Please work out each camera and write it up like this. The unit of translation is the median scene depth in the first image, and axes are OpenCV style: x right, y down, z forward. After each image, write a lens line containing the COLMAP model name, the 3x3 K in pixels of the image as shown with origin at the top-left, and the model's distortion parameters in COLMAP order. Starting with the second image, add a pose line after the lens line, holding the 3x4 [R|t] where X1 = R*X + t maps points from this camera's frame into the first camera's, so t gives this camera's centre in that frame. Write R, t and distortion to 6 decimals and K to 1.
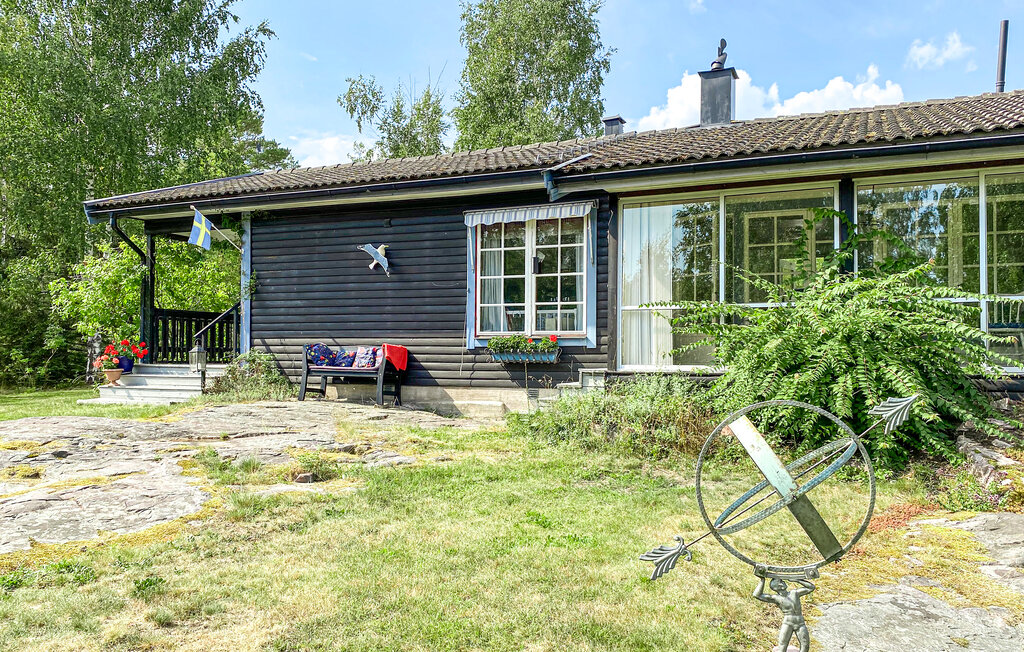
lens RADIAL K [[763.0, 0, 512.0], [0, 763.0, 326.0], [0, 0, 1]] dist [0.135193, -0.177297]
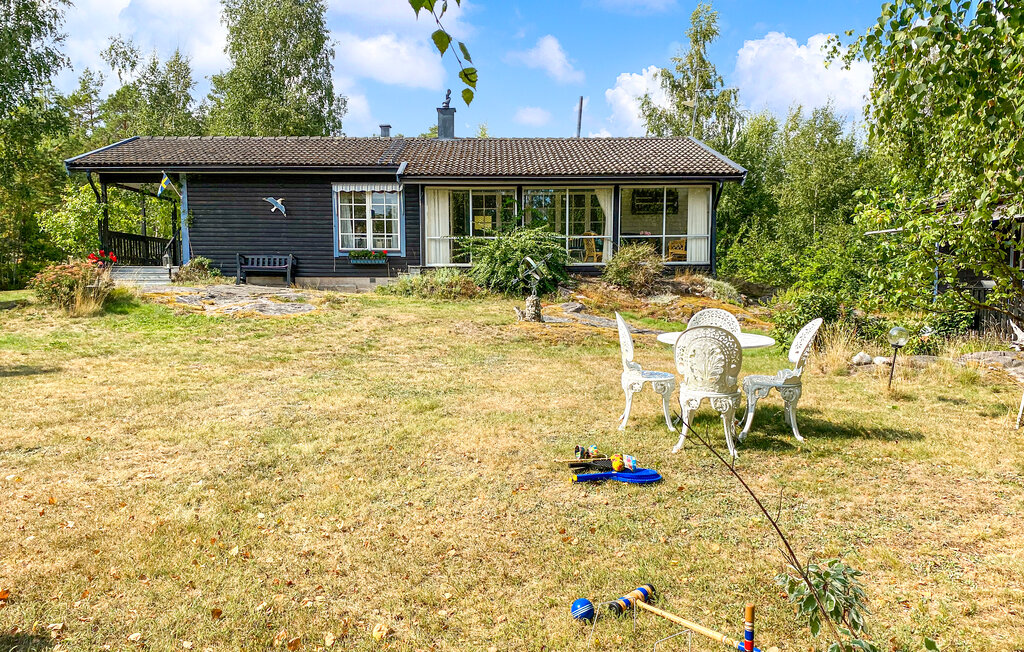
lens RADIAL K [[817.6, 0, 461.6], [0, 817.6, 325.4], [0, 0, 1]] dist [-0.013394, -0.008912]
pose [[0.917753, -0.019051, 0.396693, -0.565845], [-0.014109, 0.996654, 0.080506, 0.030646], [-0.396900, -0.079481, 0.914414, -0.964648]]
